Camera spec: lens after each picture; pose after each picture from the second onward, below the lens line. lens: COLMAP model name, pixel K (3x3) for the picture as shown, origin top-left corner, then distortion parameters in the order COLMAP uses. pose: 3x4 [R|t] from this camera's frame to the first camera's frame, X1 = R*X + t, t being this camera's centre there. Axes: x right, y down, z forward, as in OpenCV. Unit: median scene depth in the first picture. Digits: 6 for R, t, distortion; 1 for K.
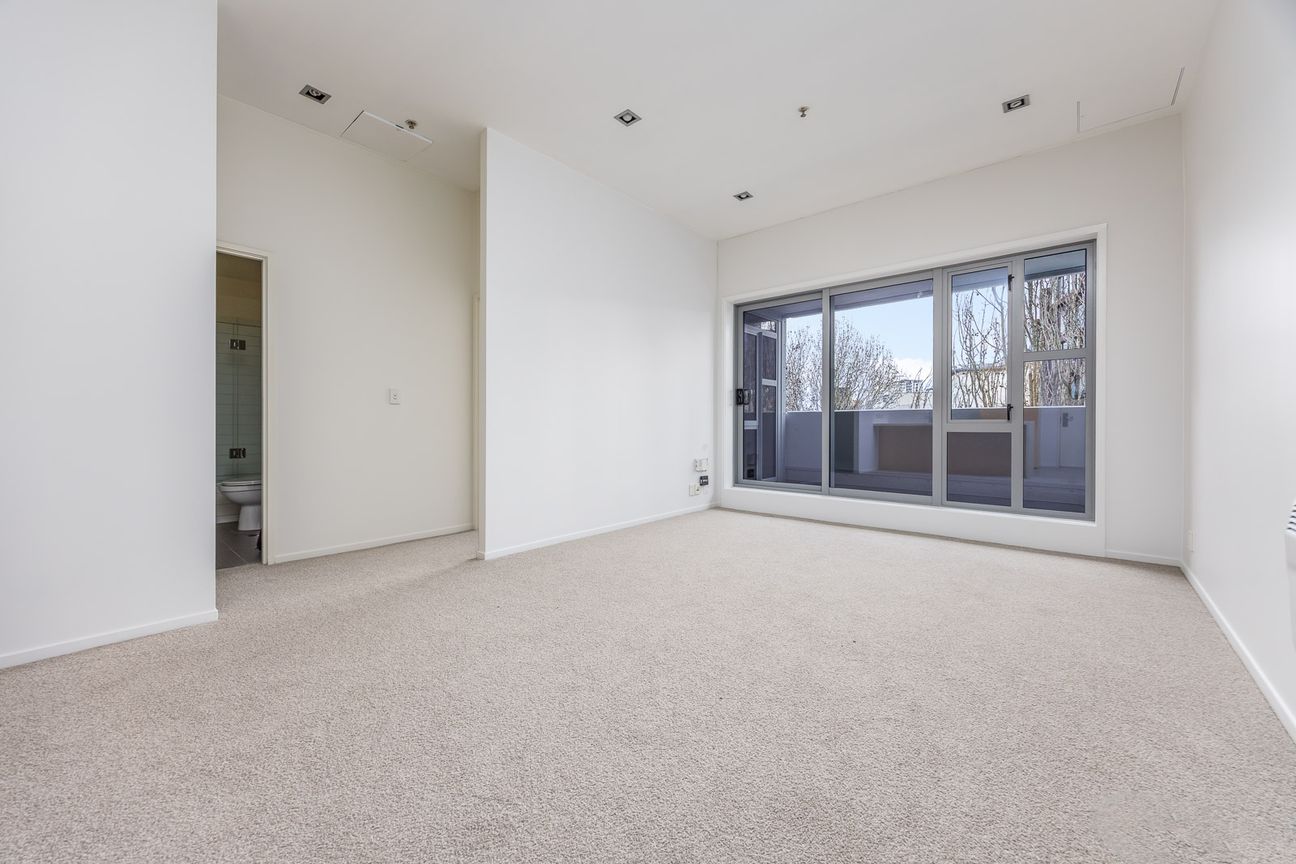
lens RADIAL K [[499.7, 0, 648.5], [0, 499.7, 425.6], [0, 0, 1]] dist [0.000440, 0.000015]
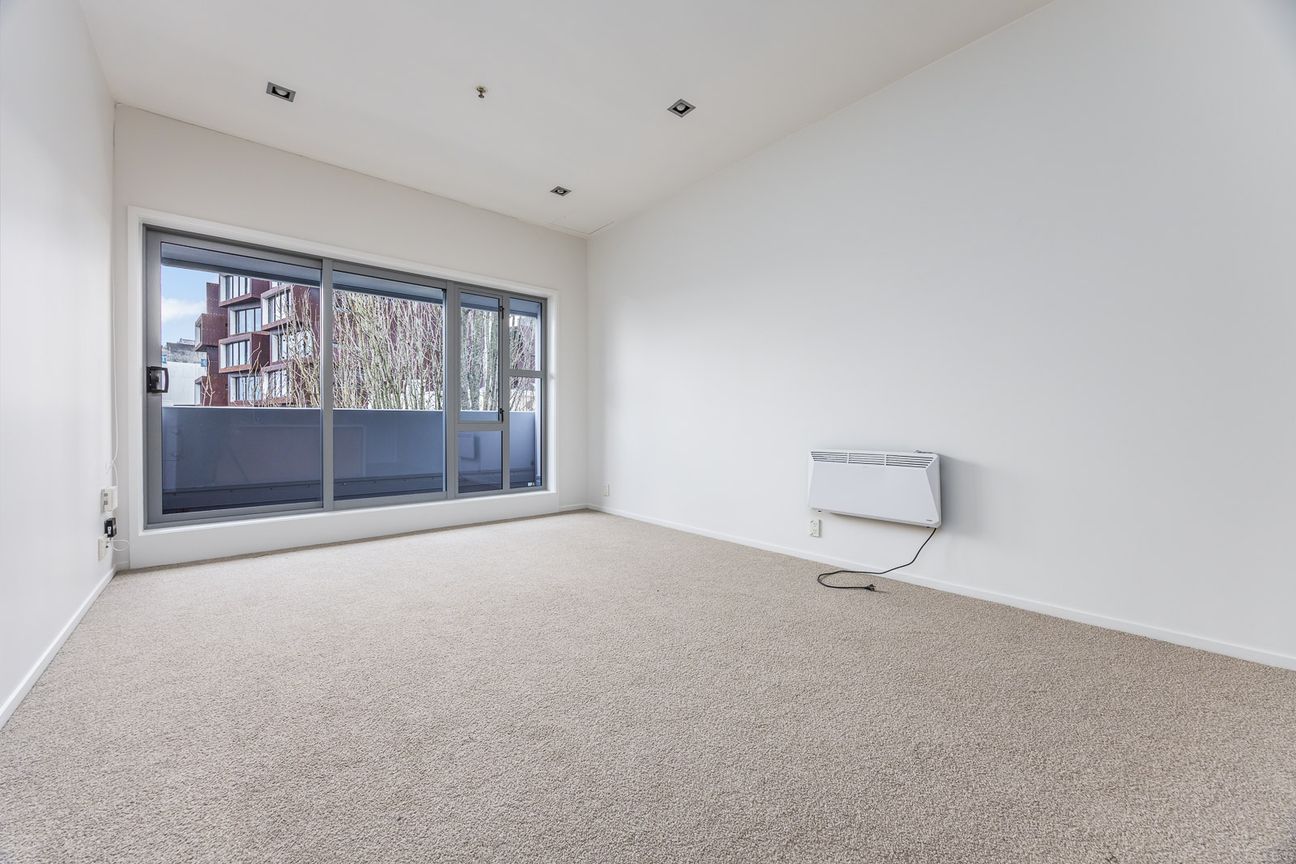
lens RADIAL K [[499.7, 0, 648.5], [0, 499.7, 425.6], [0, 0, 1]] dist [0.000440, 0.000015]
pose [[0.146971, -0.004775, 0.989129, -0.382674], [0.004325, 0.999982, 0.004184, -0.002553], [-0.989131, 0.003663, 0.146988, 0.364068]]
